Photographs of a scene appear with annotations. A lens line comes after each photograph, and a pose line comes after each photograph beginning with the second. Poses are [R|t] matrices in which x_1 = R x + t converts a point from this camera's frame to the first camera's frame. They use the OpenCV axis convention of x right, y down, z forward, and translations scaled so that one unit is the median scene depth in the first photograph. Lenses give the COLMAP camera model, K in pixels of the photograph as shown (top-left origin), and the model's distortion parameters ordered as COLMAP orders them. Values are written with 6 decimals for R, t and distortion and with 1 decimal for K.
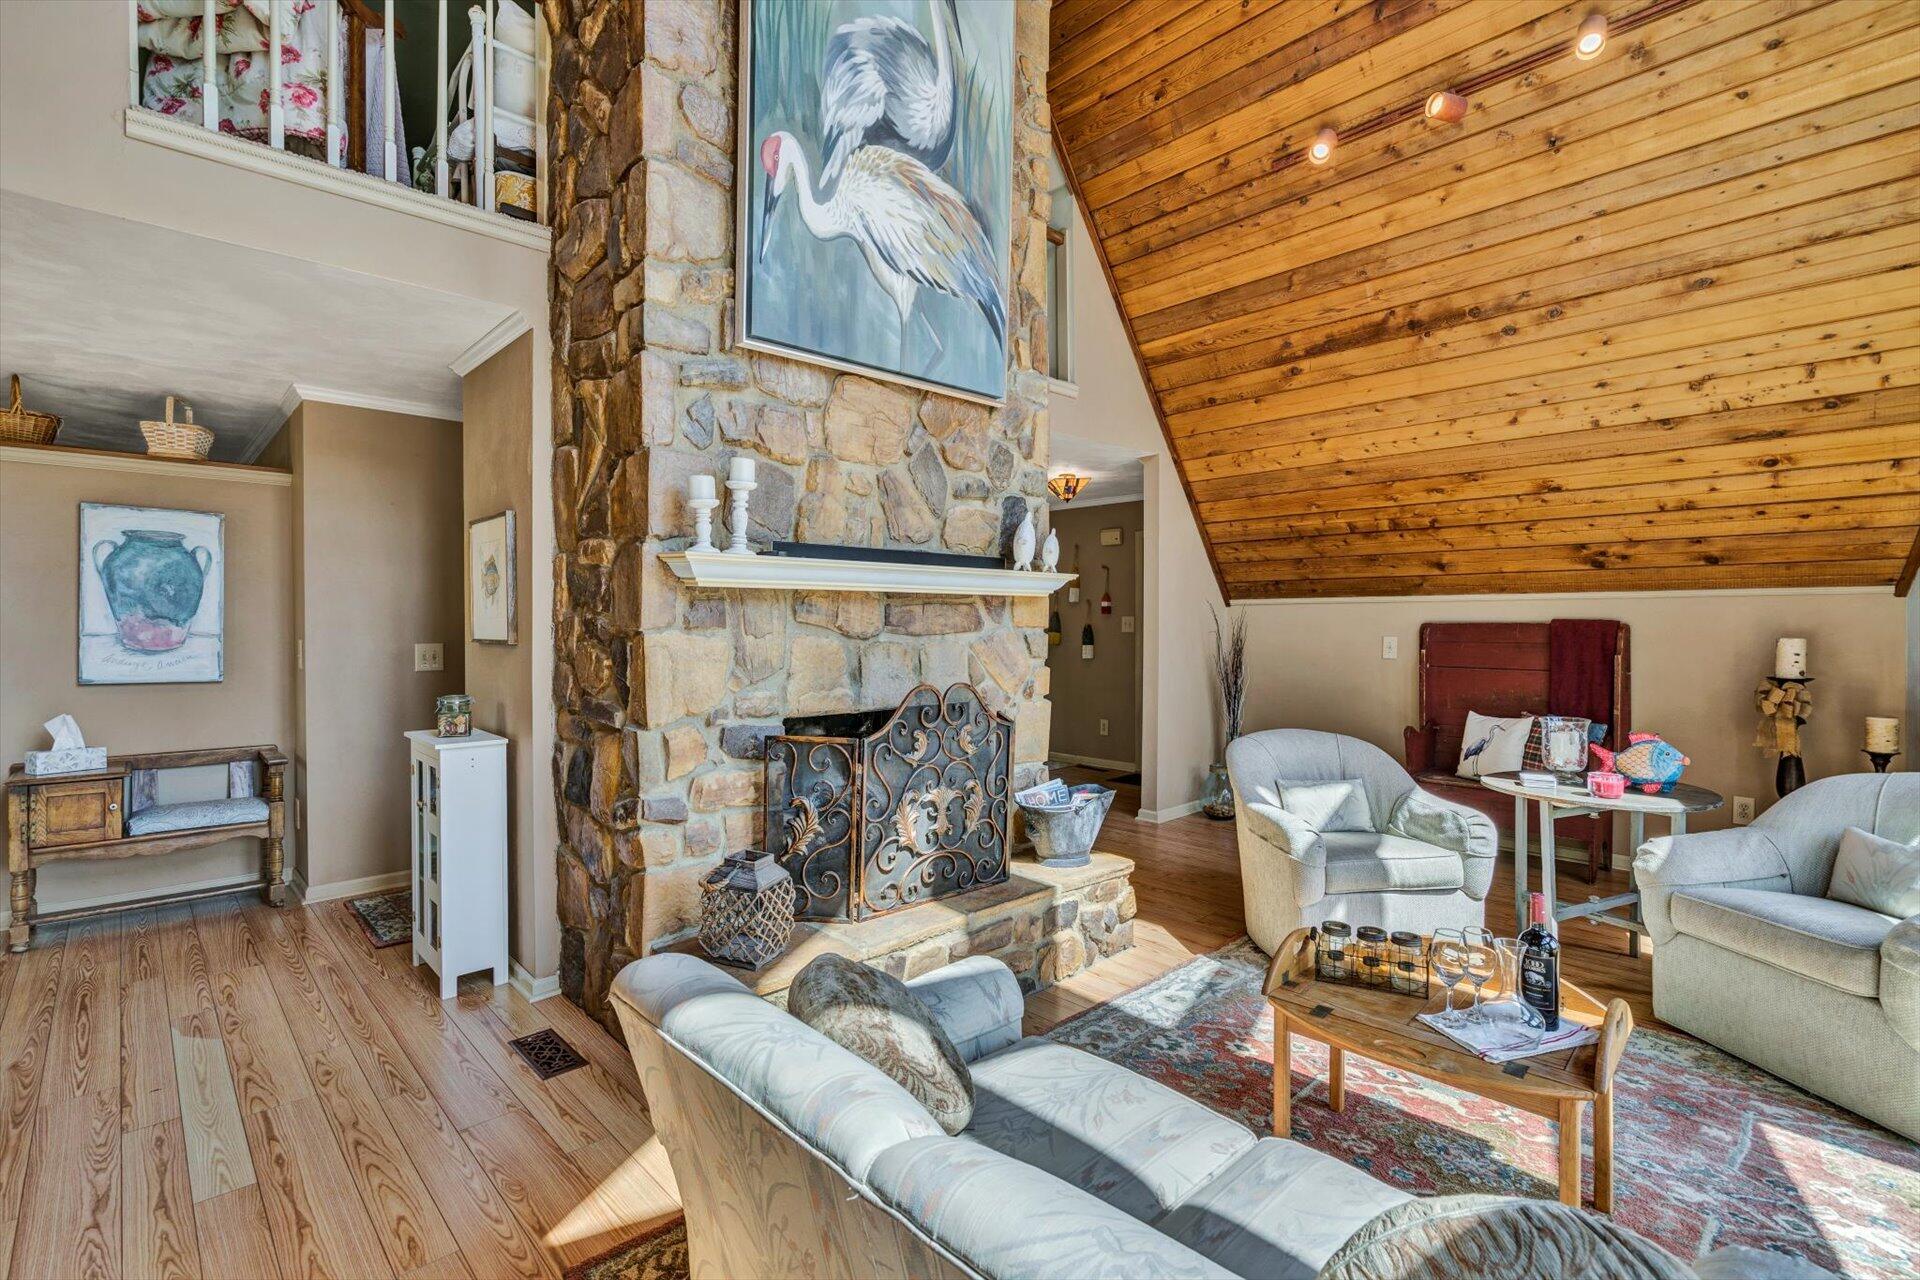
lens RADIAL K [[863.1, 0, 891.3], [0, 863.1, 628.5], [0, 0, 1]] dist [-0.000542, 0.000019]
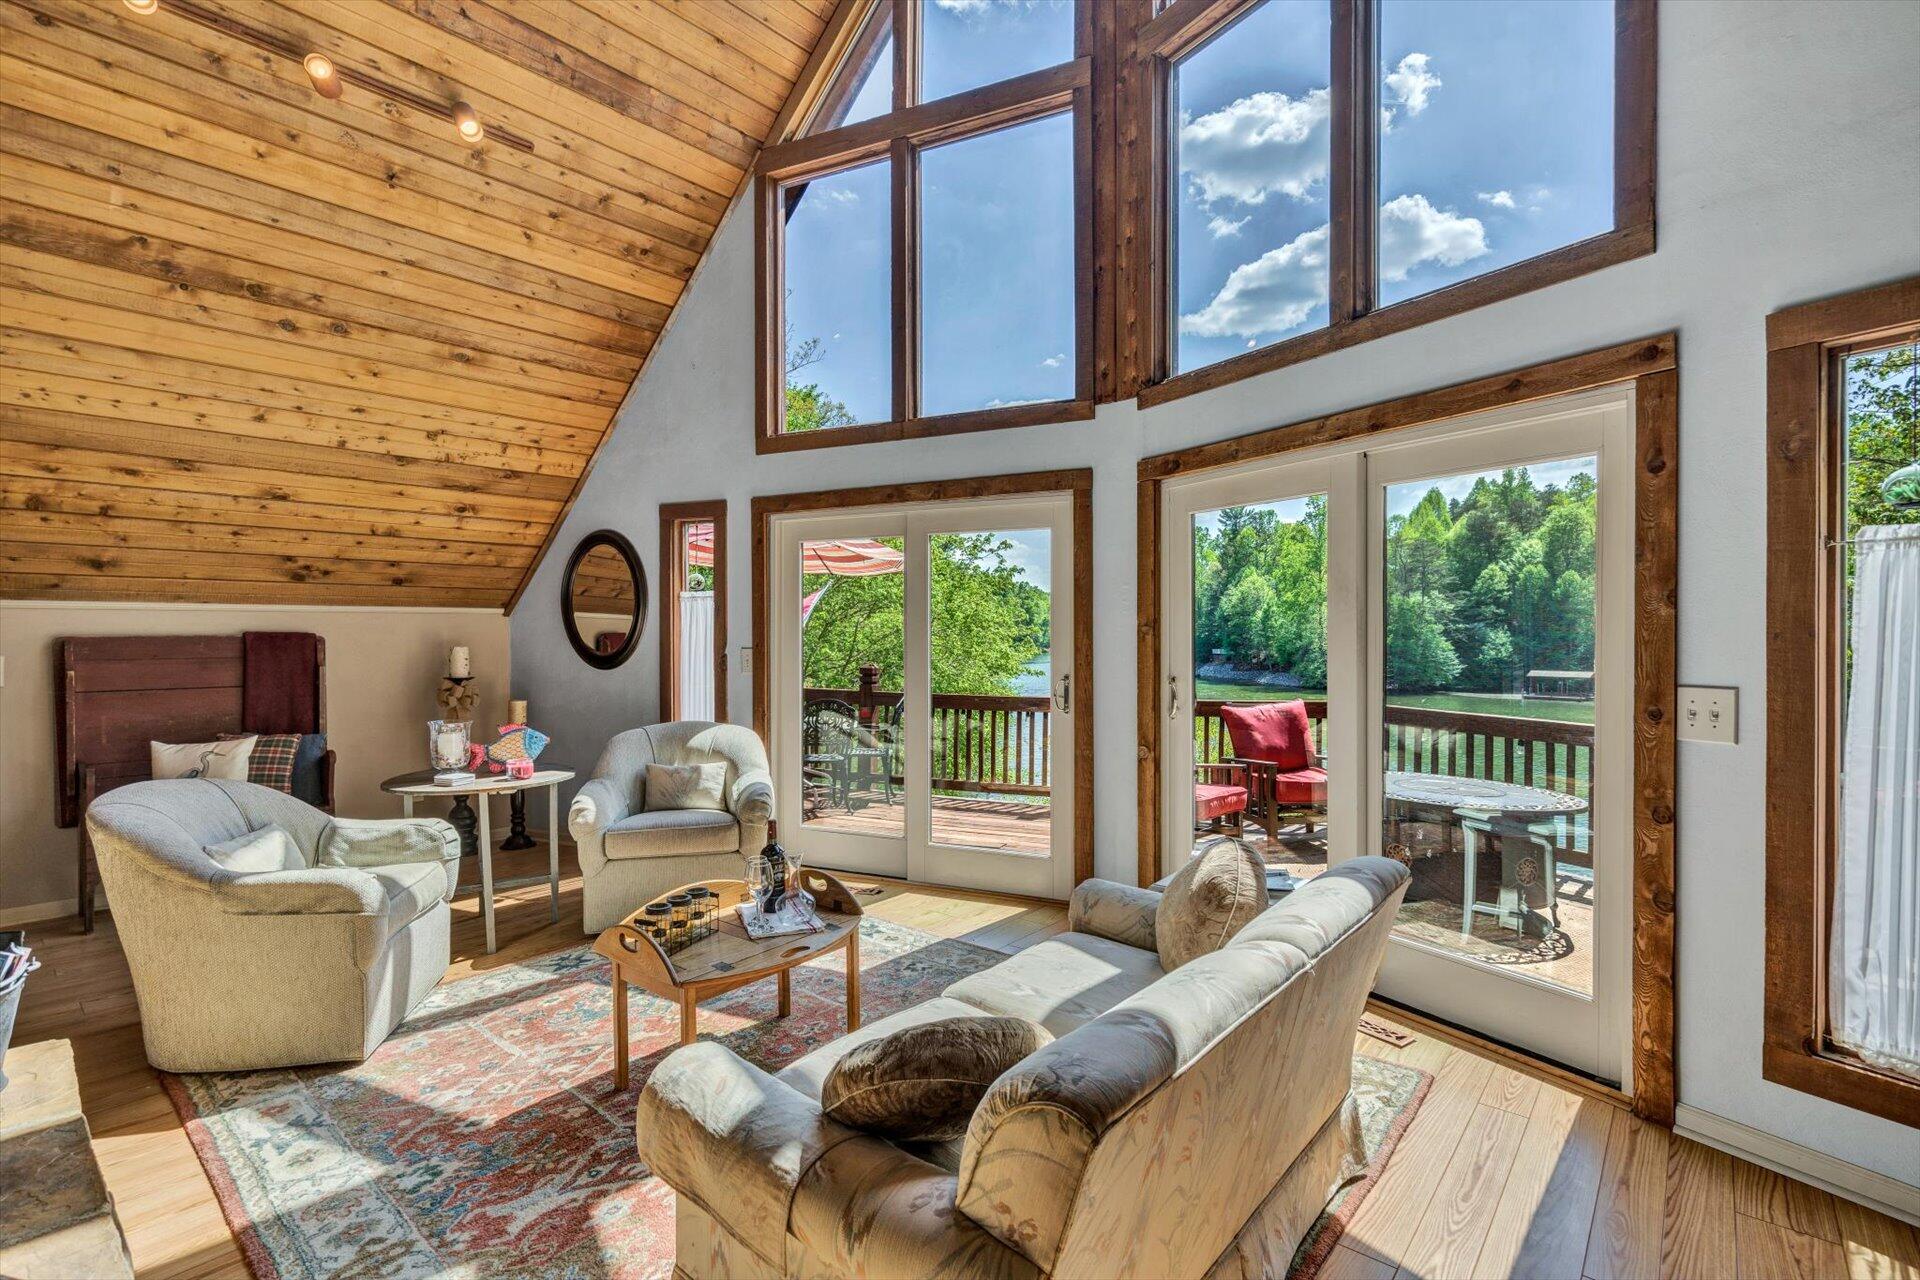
lens RADIAL K [[876.6, 0, 971.4], [0, 876.6, 640.3], [0, 0, 1]] dist [0.001626, 0.000162]
pose [[-0.140787, -0.007726, 0.990010, -0.341691], [0.009887, 0.999909, 0.009210, -0.002433], [-0.989991, 0.011085, -0.140697, 0.398175]]
